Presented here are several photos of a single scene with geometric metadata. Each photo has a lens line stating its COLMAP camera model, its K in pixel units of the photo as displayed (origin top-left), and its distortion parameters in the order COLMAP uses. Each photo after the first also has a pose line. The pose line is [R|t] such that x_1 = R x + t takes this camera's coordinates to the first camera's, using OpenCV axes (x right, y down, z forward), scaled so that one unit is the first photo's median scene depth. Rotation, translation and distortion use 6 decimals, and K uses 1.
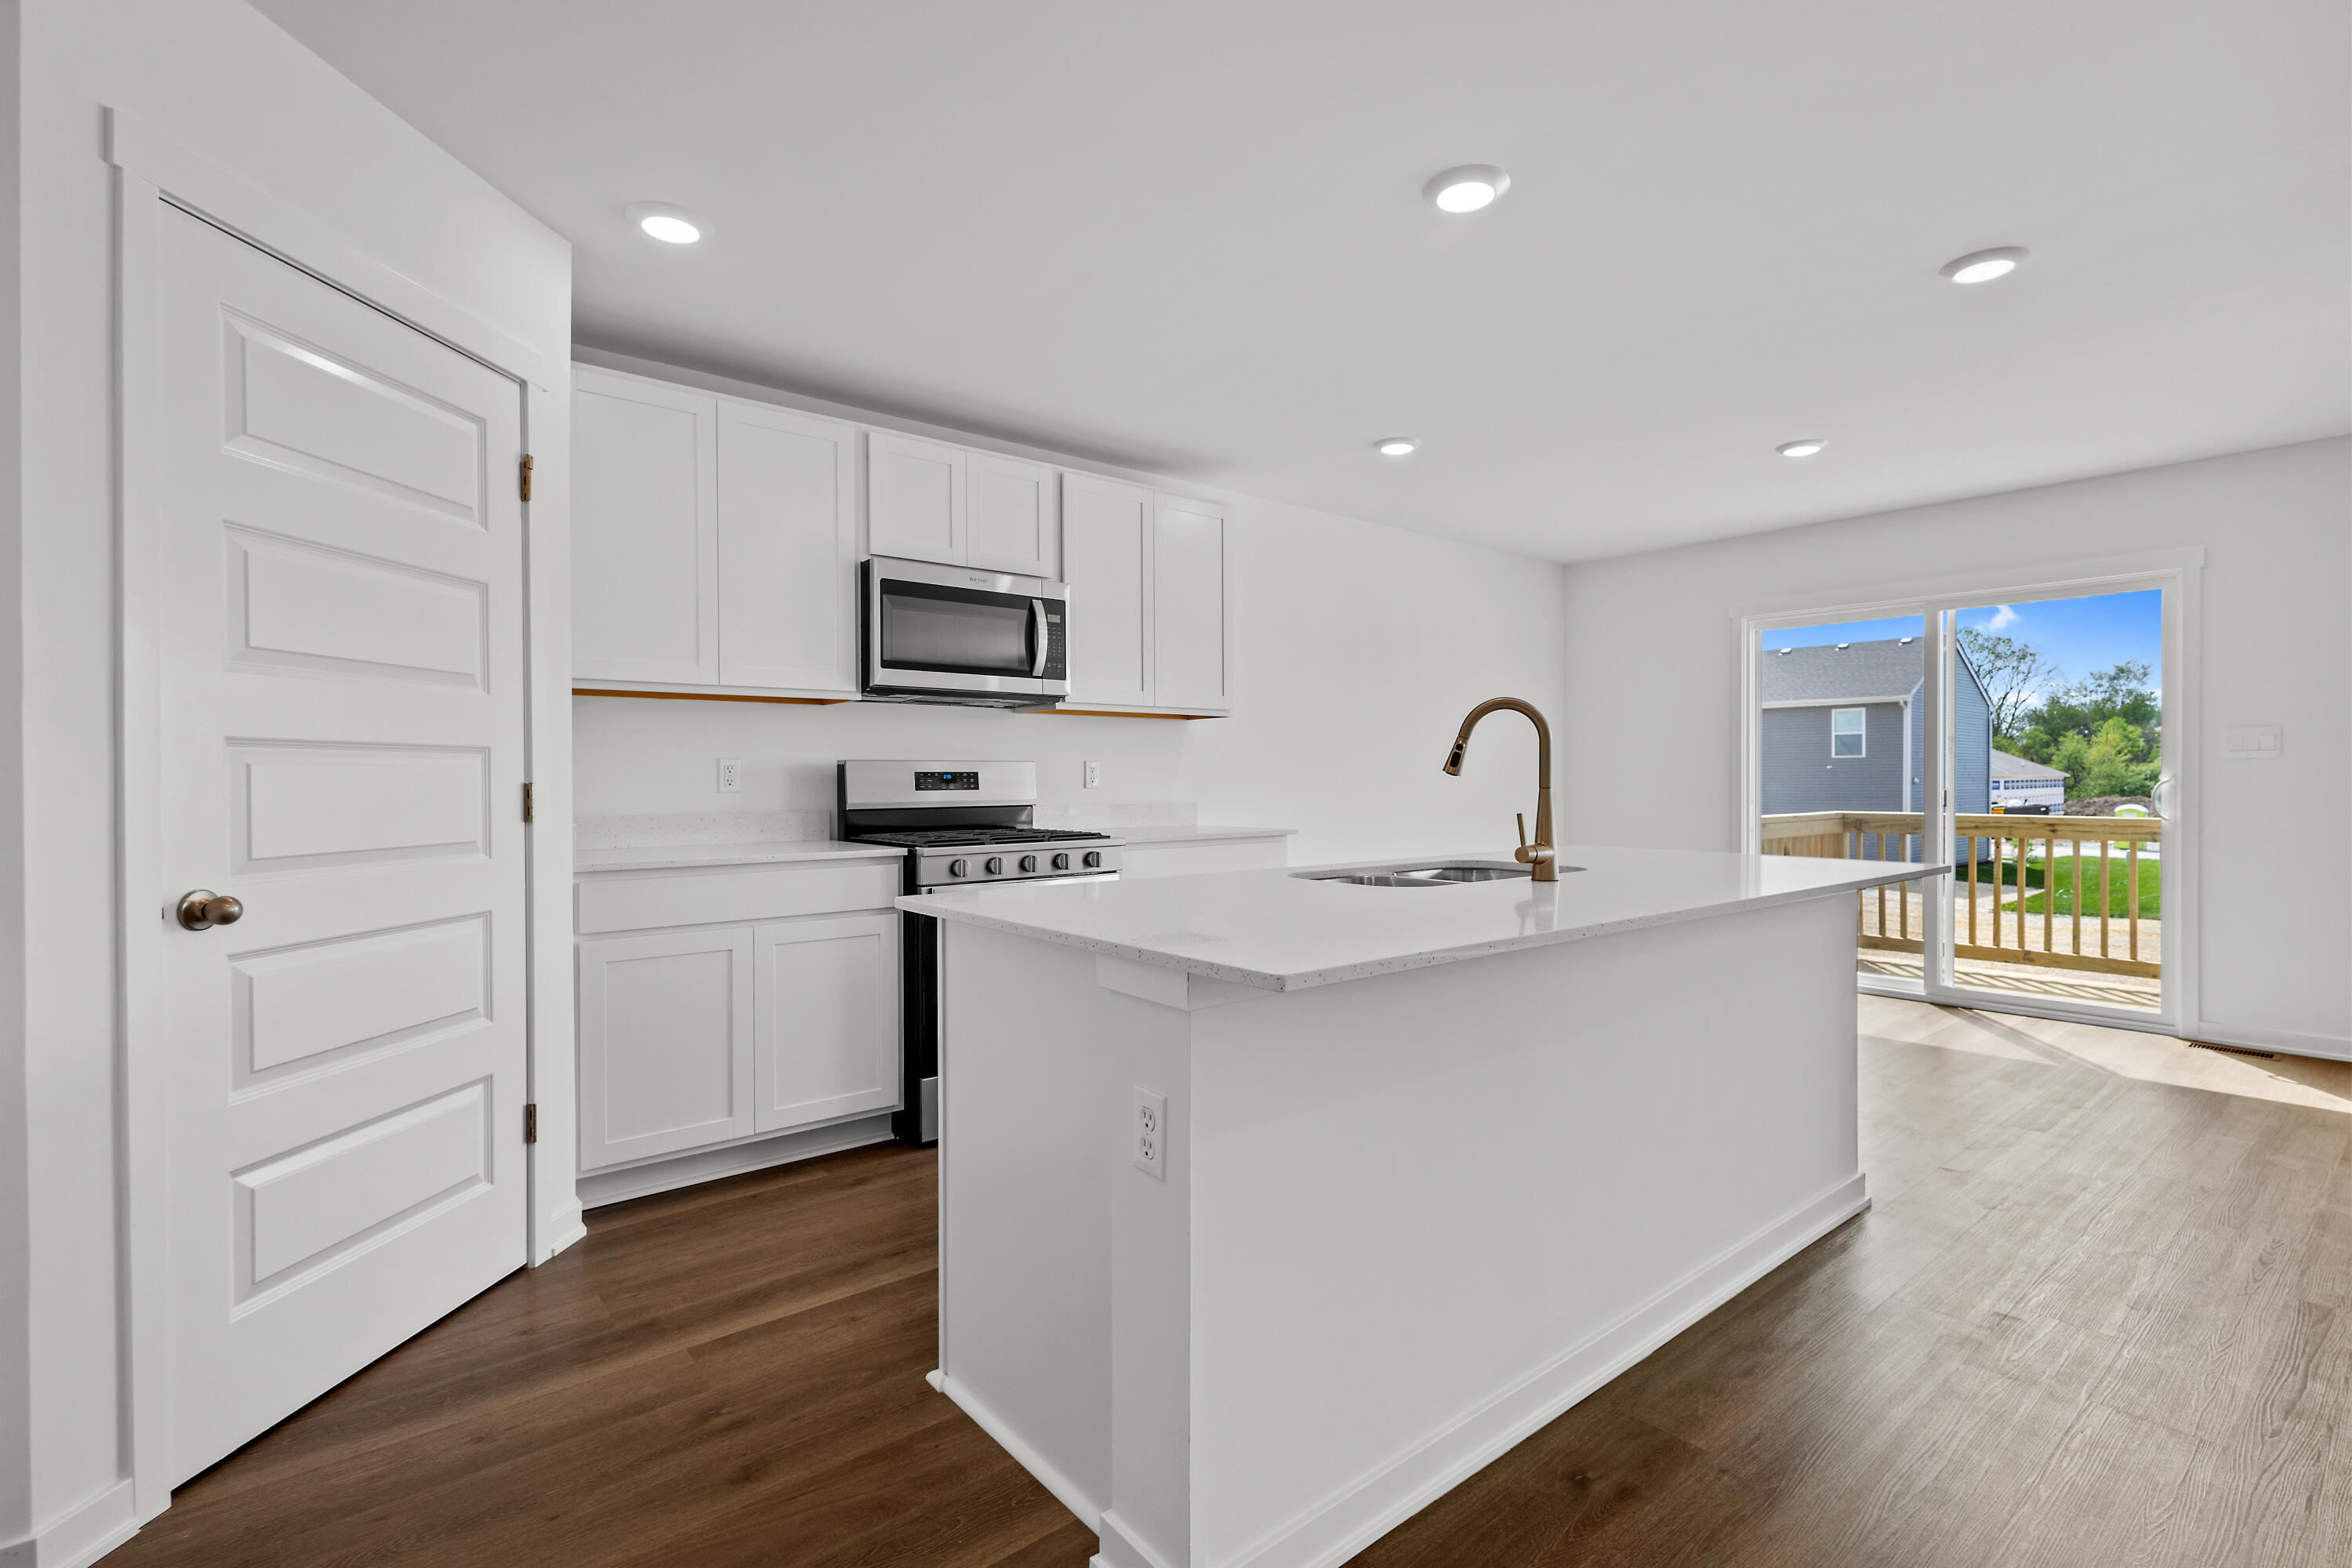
lens RADIAL K [[1073.7, 0, 1176.0], [0, 1073.7, 784.0], [0, 0, 1]] dist [-0.004501, -0.000492]
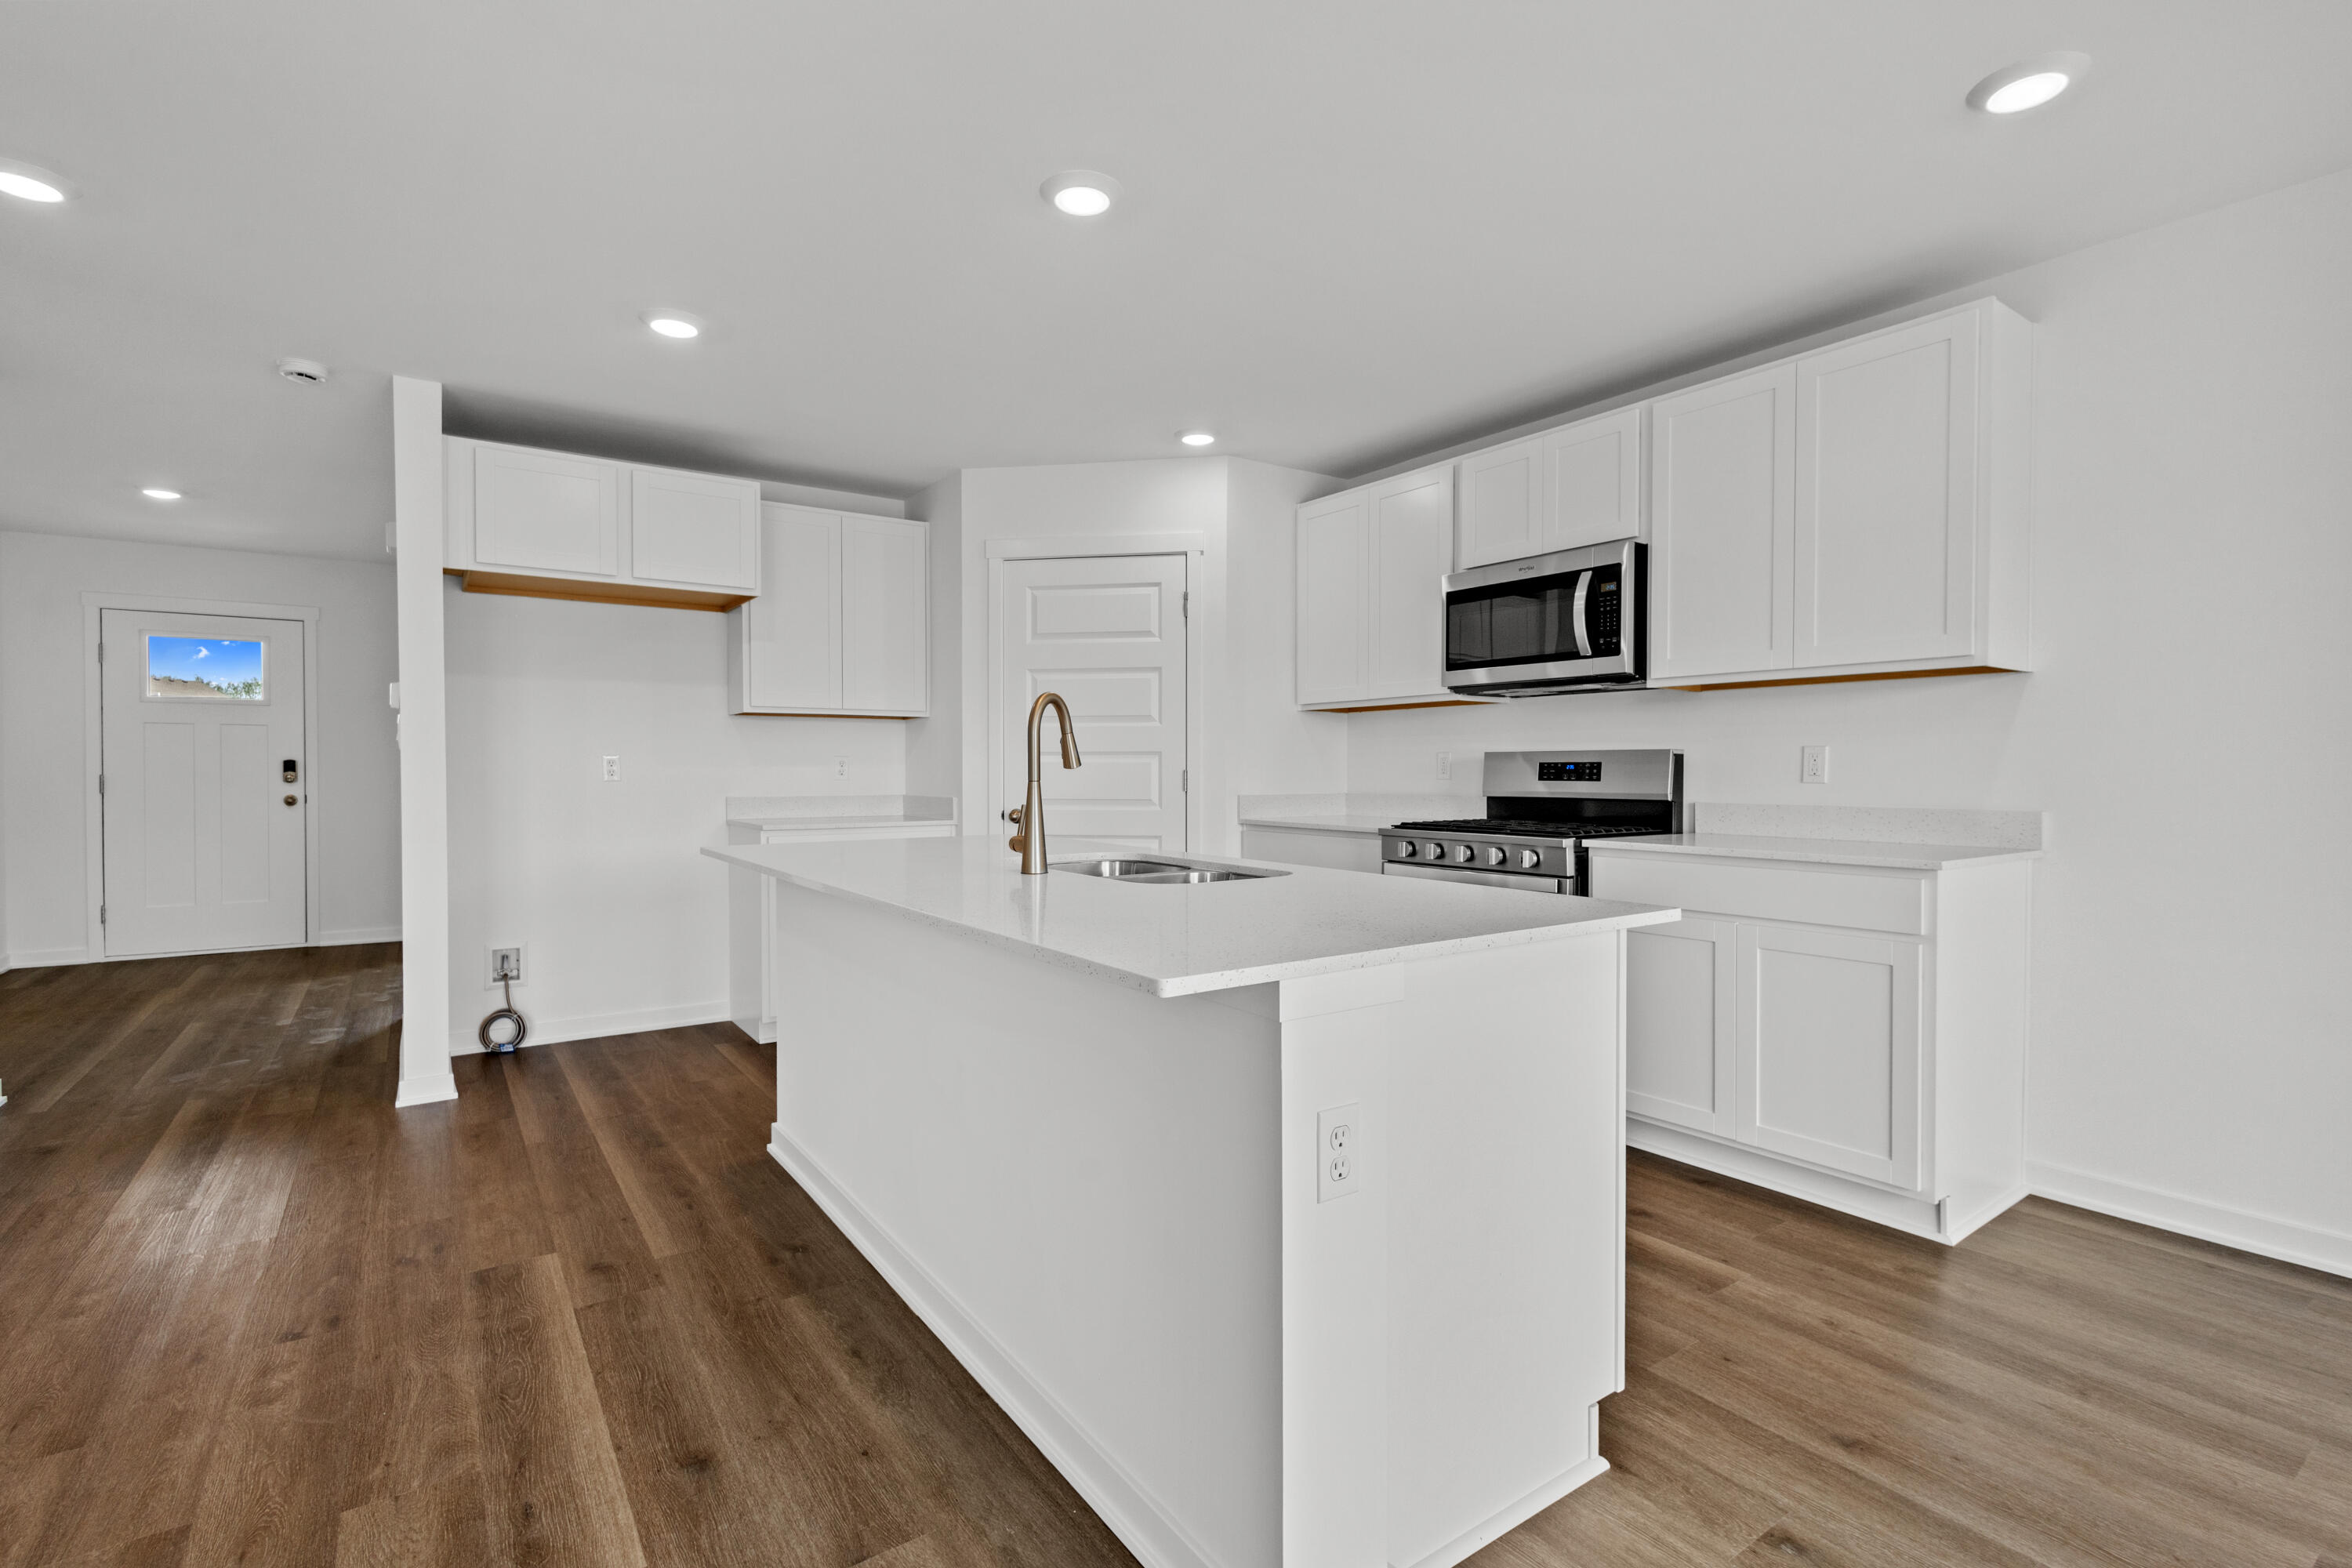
lens RADIAL K [[1073.7, 0, 1176.0], [0, 1073.7, 784.0], [0, 0, 1]] dist [-0.004501, -0.000492]
pose [[-0.069039, 0.017059, -0.997468, 1.284664], [-0.007716, 0.999815, 0.017633, -0.009622], [0.997584, 0.008914, -0.068895, 1.155780]]
